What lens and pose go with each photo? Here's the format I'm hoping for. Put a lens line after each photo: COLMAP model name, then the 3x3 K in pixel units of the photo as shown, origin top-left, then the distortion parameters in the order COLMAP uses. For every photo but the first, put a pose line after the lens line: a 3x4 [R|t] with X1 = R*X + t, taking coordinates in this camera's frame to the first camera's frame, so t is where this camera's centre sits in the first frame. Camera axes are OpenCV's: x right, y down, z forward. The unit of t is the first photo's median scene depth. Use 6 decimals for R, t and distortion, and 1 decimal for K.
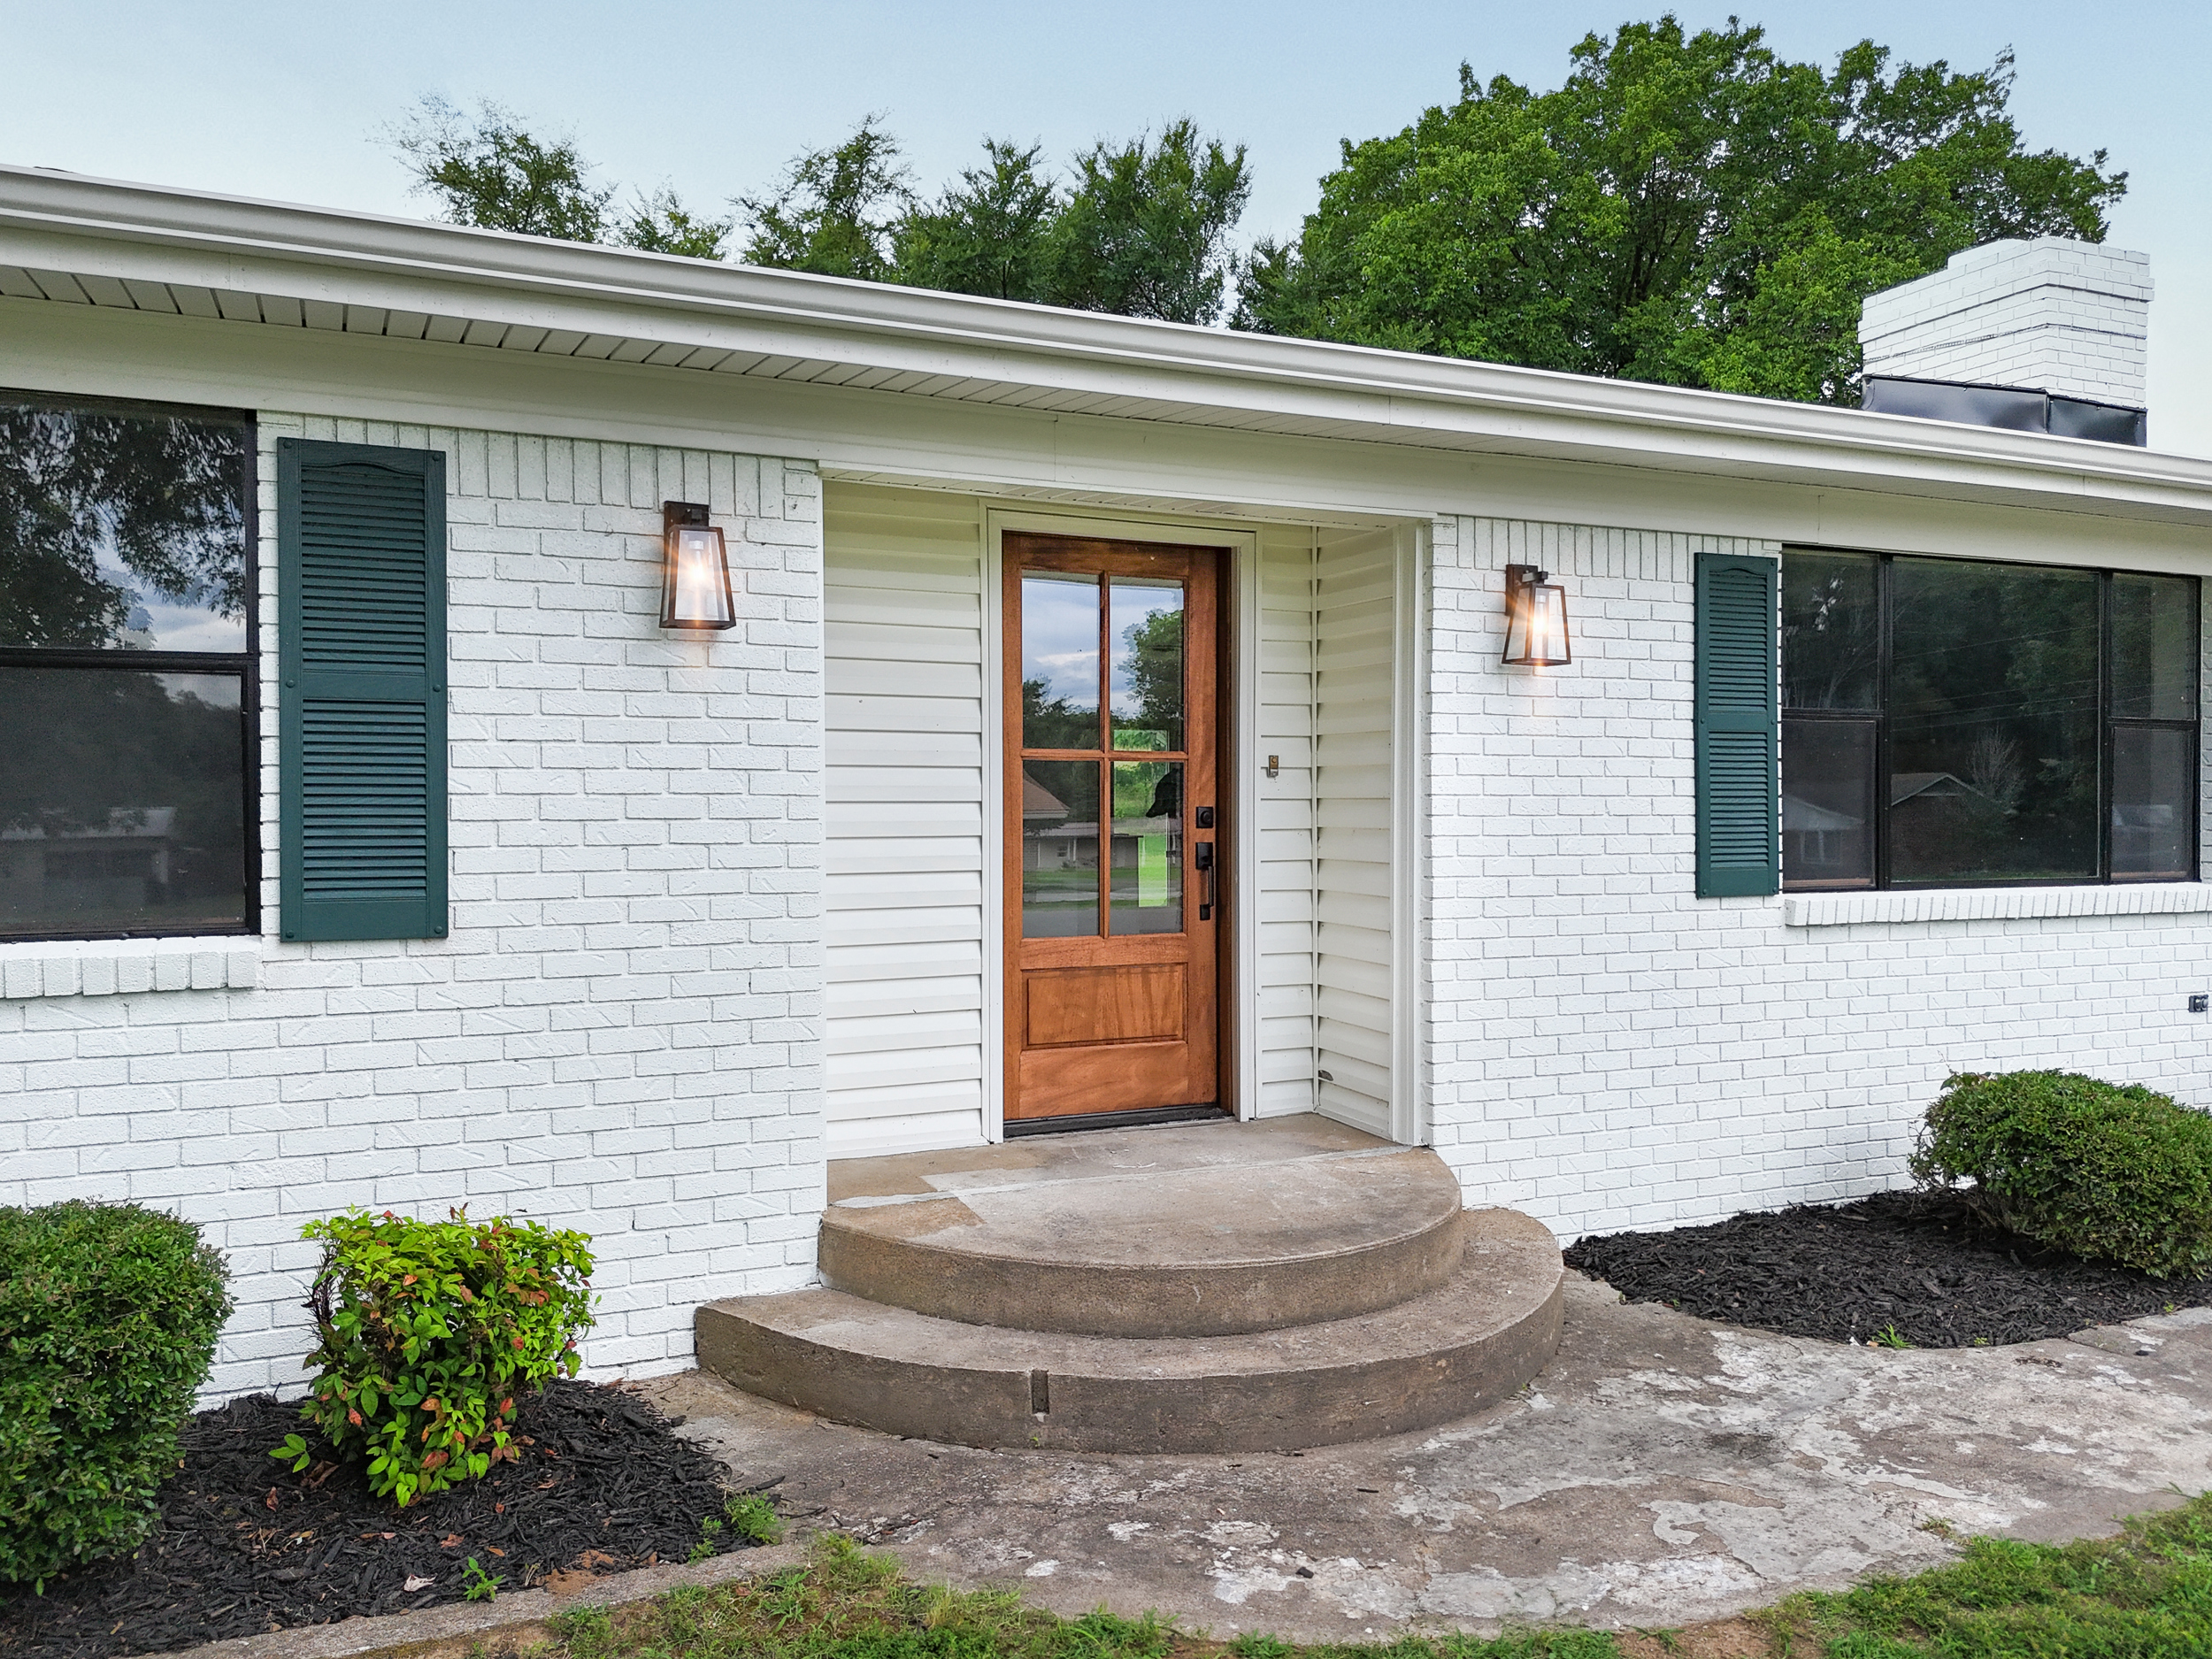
lens RADIAL K [[1743.5, 0, 1111.8], [0, 1743.5, 833.0], [0, 0, 1]] dist [0.041893, -0.020911]
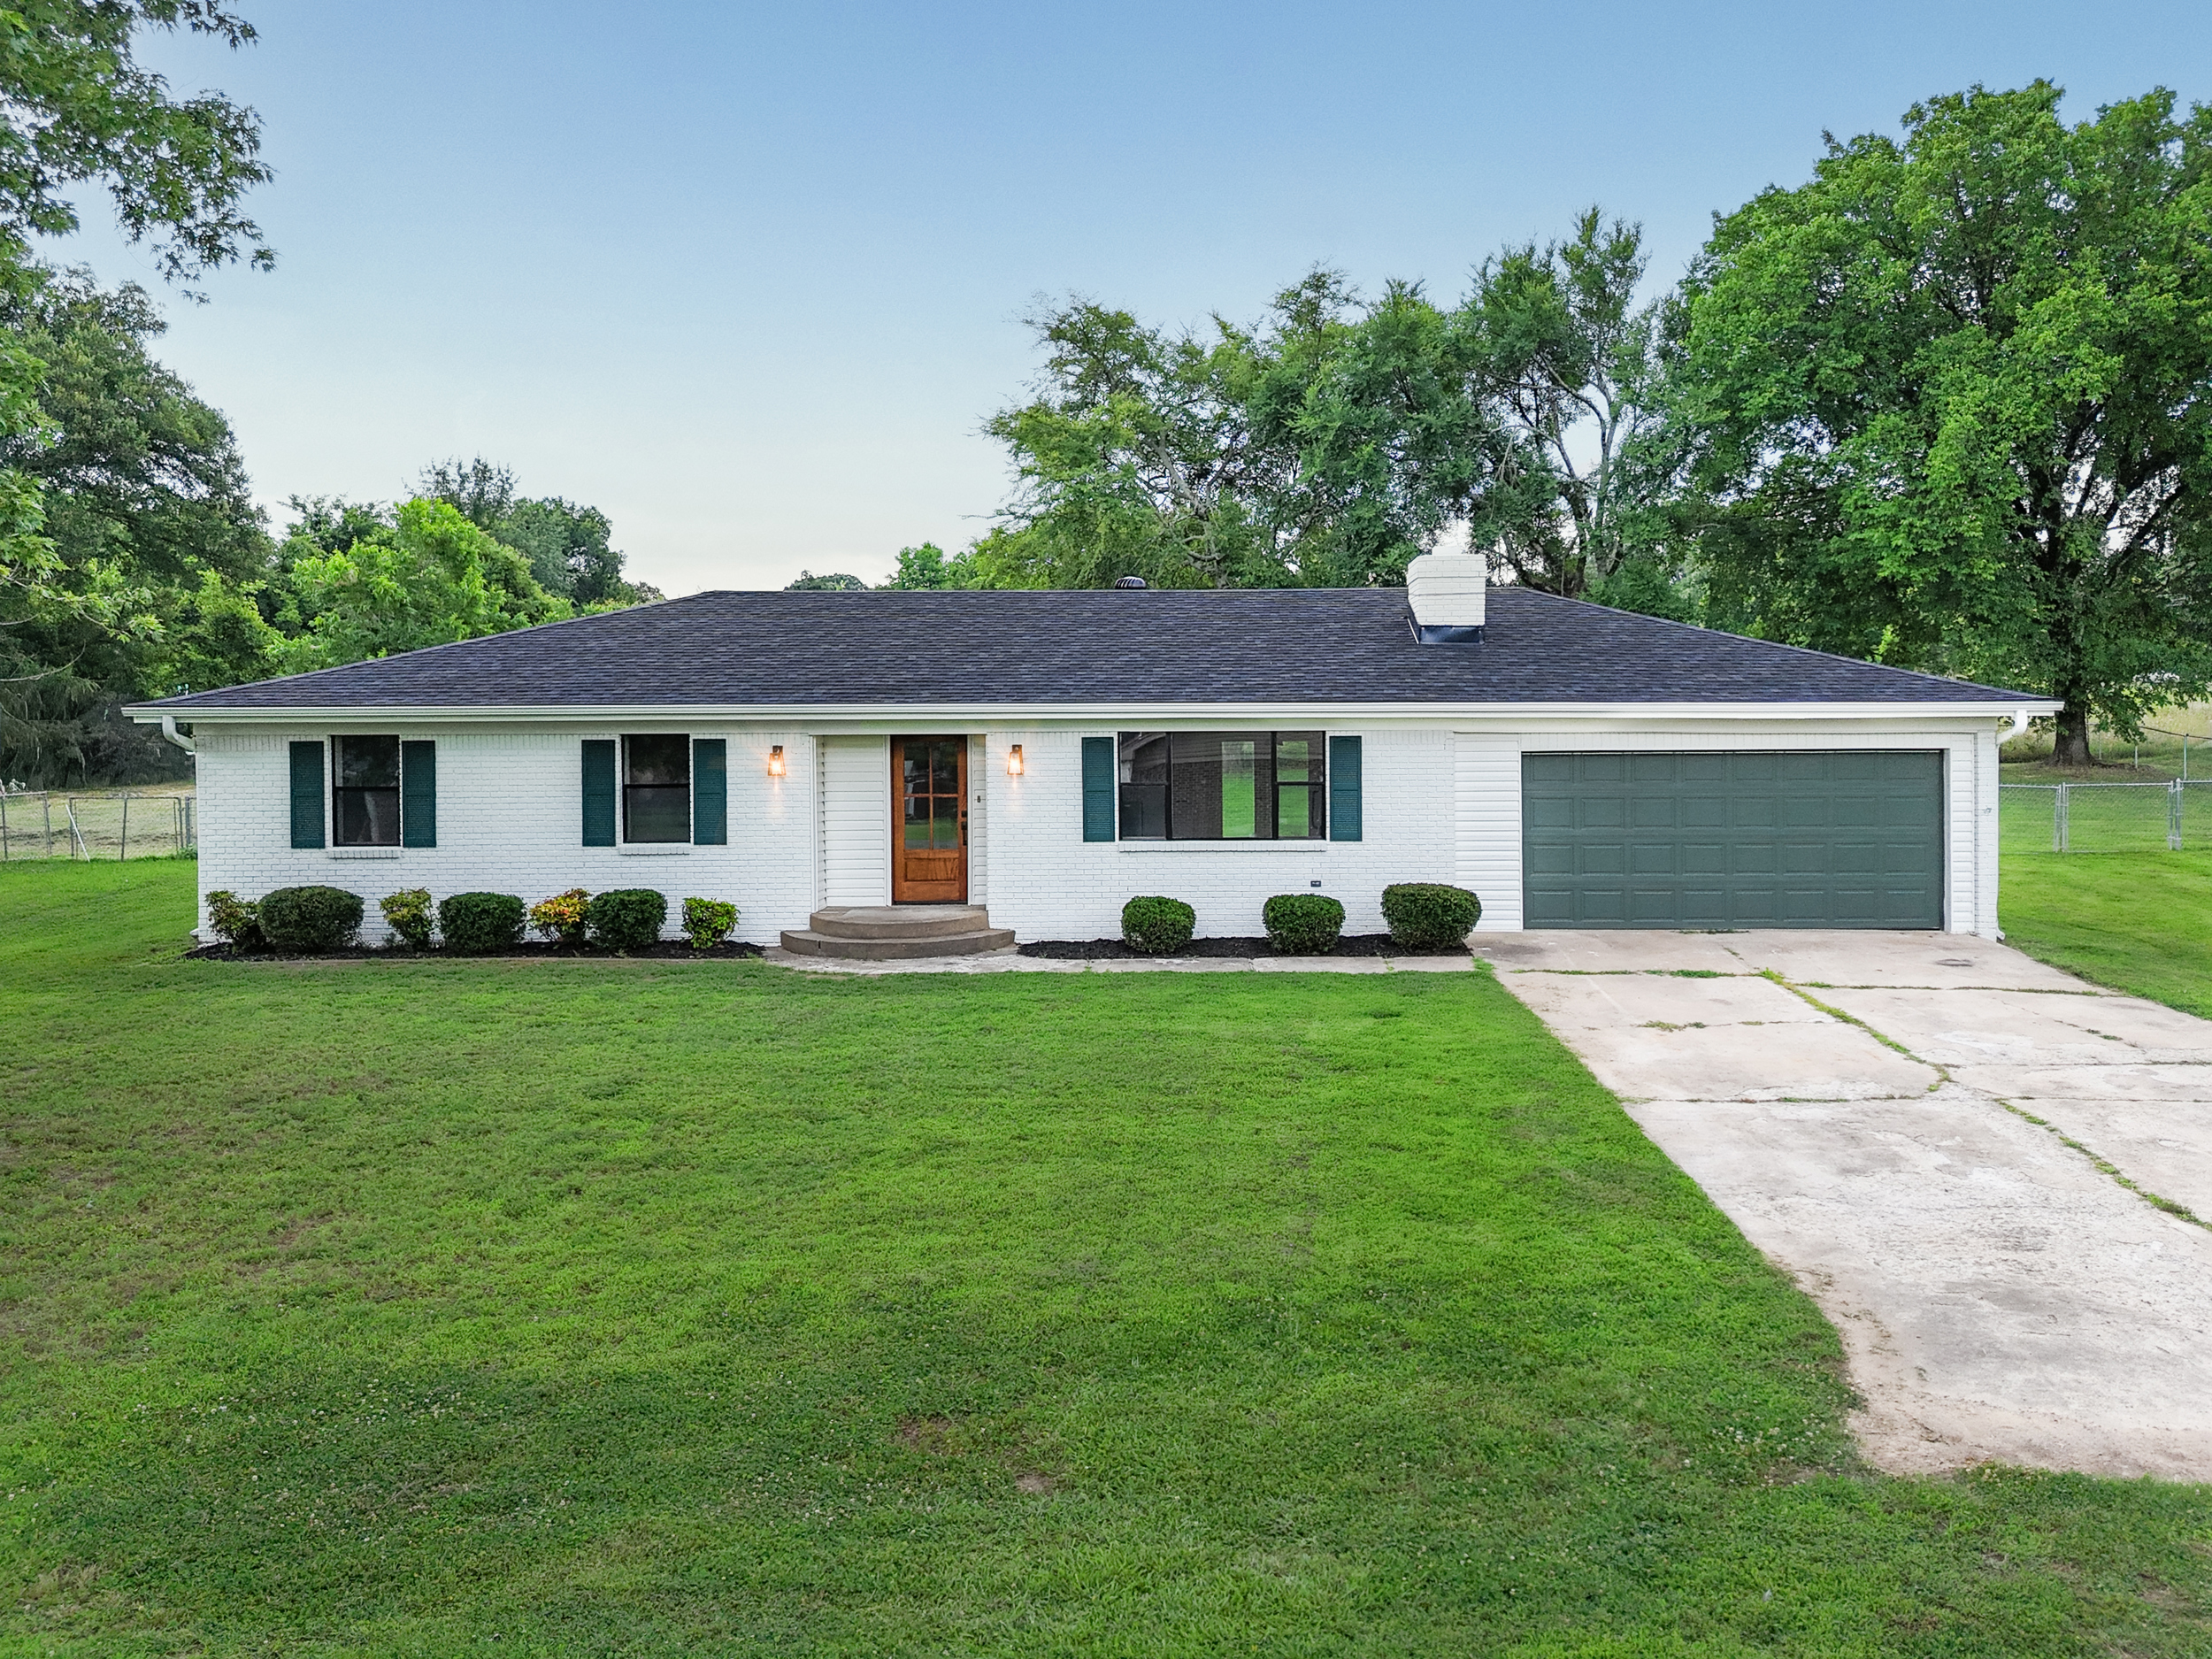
lens RADIAL K [[1743.5, 0, 1102.3], [0, 1743.5, 826.2], [0, 0, 1]] dist [0.041893, -0.020911]
pose [[0.899370, 0.019832, -0.436739, 0.566995], [0.001465, 0.998828, 0.048373, -0.047449], [0.437186, -0.044145, 0.898287, -0.606339]]
